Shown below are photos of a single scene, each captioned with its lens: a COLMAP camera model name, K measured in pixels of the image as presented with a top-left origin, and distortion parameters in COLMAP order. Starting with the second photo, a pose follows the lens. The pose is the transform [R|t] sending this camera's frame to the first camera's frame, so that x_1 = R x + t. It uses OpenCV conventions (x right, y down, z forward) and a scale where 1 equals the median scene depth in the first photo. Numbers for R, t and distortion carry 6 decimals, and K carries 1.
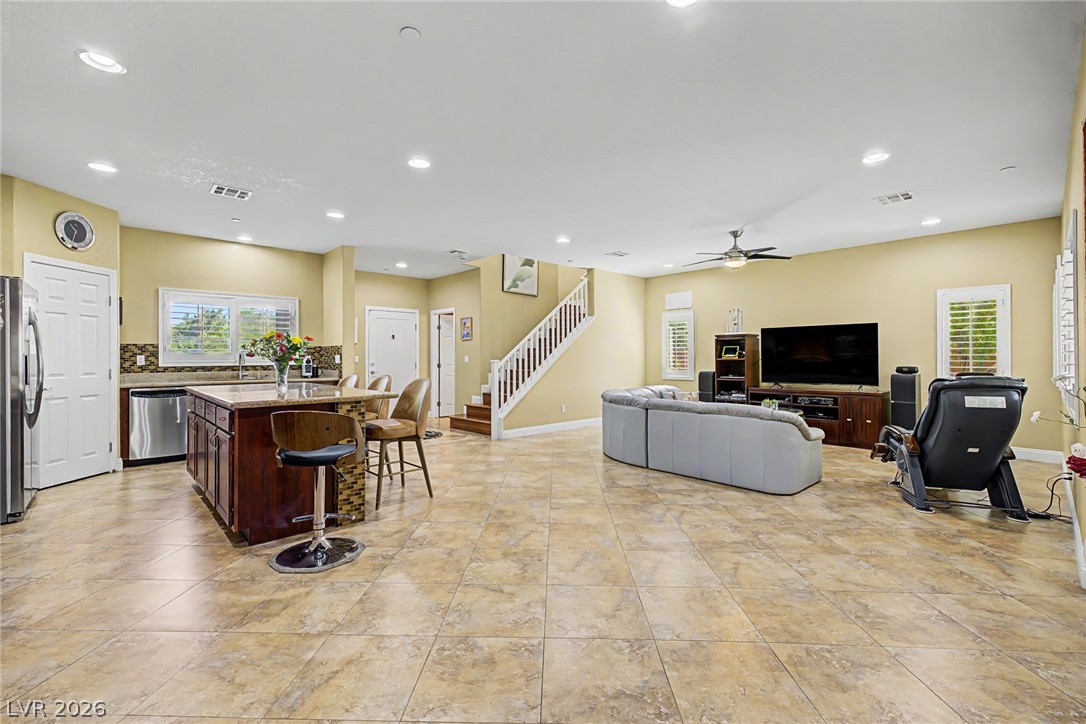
lens RADIAL K [[463.3, 0, 540.8], [0, 463.3, 355.1], [0, 0, 1]] dist [0.001377, -0.000017]
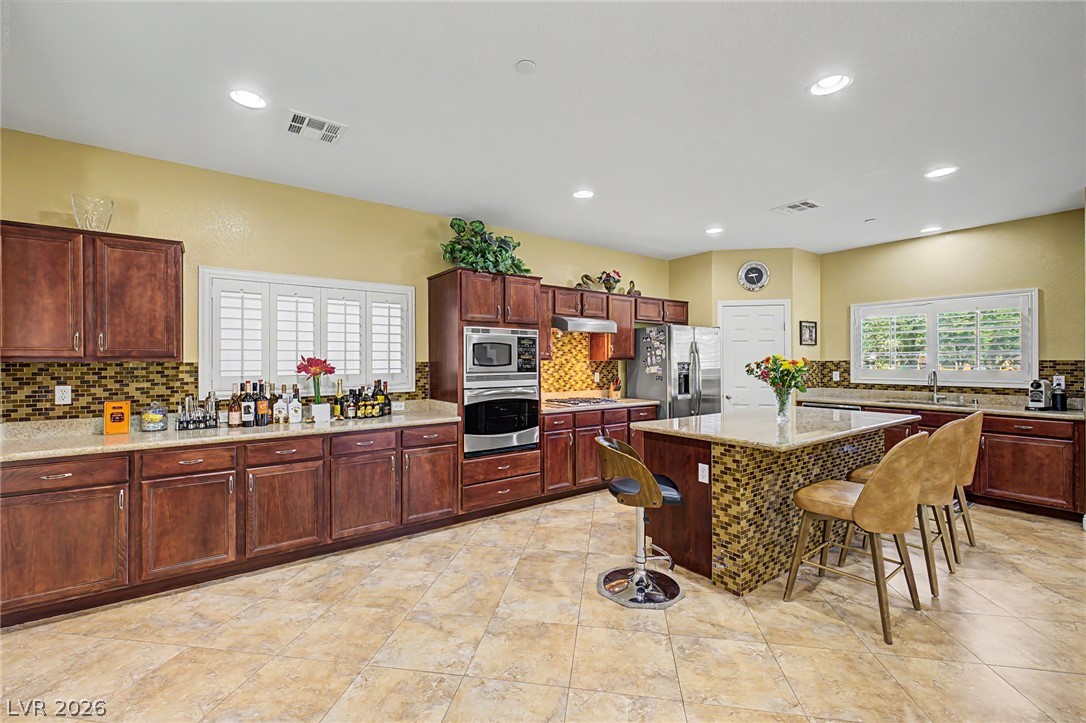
lens RADIAL K [[457.6, 0, 538.3], [0, 457.6, 359.8], [0, 0, 1]] dist [0.007111, -0.000686]
pose [[-0.130273, 0.000320, -0.991478, 0.239361], [0.009259, 0.999957, -0.000894, -0.028047], [0.991435, -0.009297, -0.130270, 0.409888]]
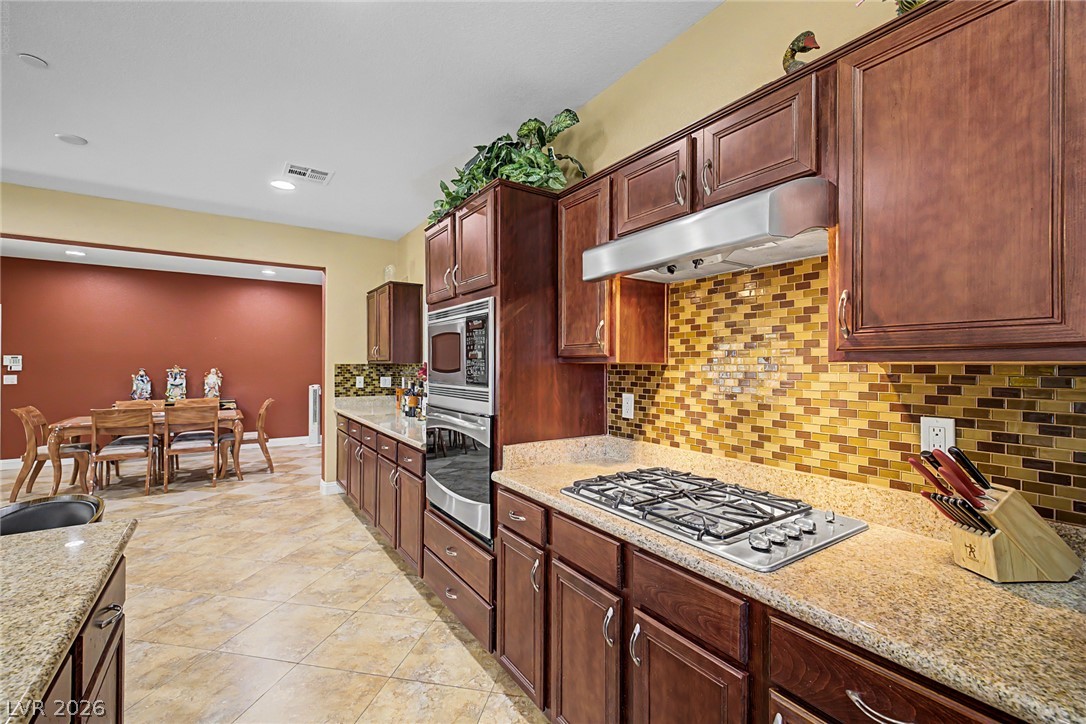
lens RADIAL K [[458.1, 0, 540.8], [0, 458.1, 360.7], [0, 0, 1]] dist [-0.000449, -0.000288]
pose [[-0.987447, 0.000553, 0.157949, -0.517646], [-0.001869, 0.999883, -0.015190, -0.024057], [-0.157938, -0.015295, -0.987330, 0.626757]]
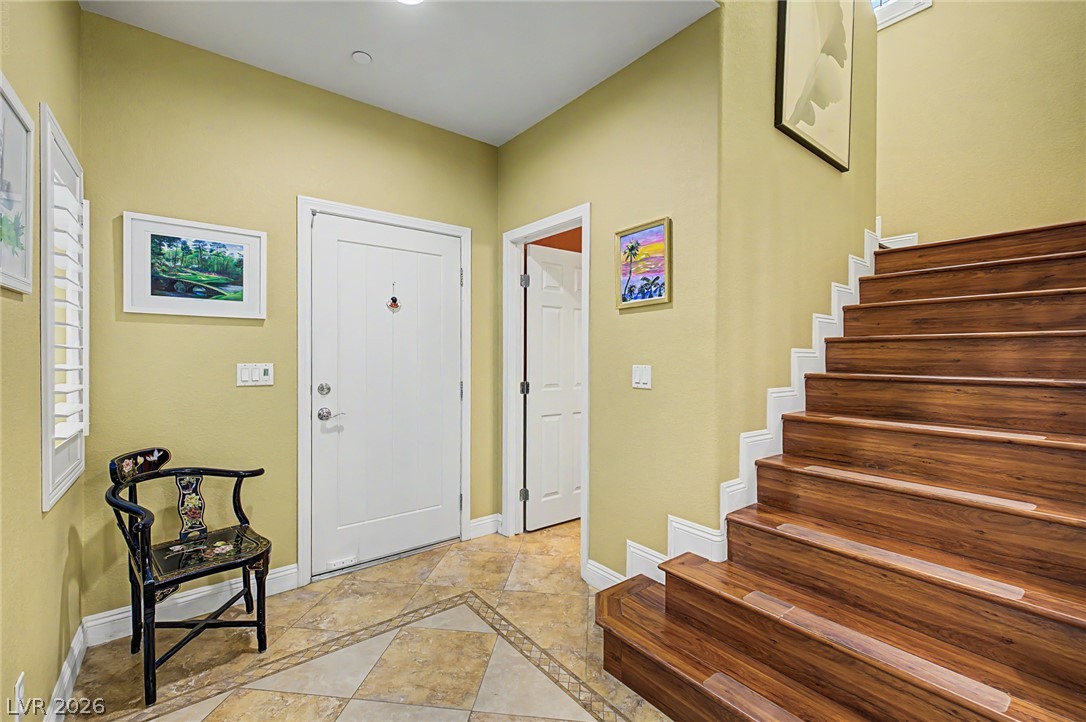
lens RADIAL K [[458.1, 0, 540.8], [0, 458.1, 359.7], [0, 0, 1]] dist [-0.000449, -0.000288]
pose [[0.996156, 0.006547, -0.087351, -0.260623], [-0.004902, 0.999807, 0.019033, -0.007967], [0.087459, -0.018531, 0.995996, 0.958571]]
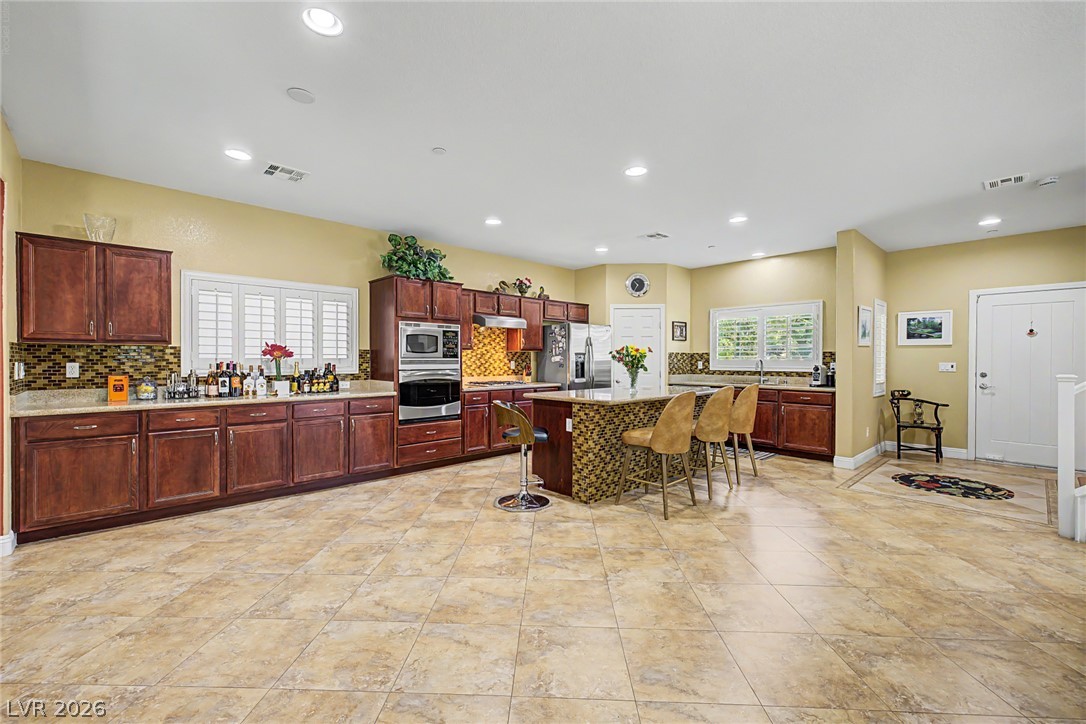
lens RADIAL K [[457.6, 0, 538.3], [0, 457.6, 360.3], [0, 0, 1]] dist [0.007111, -0.000686]
pose [[-0.003866, 0.005688, -0.999976, 0.426820], [0.004533, 0.999974, 0.005671, -0.010848], [0.999982, -0.004511, -0.003891, 0.472235]]
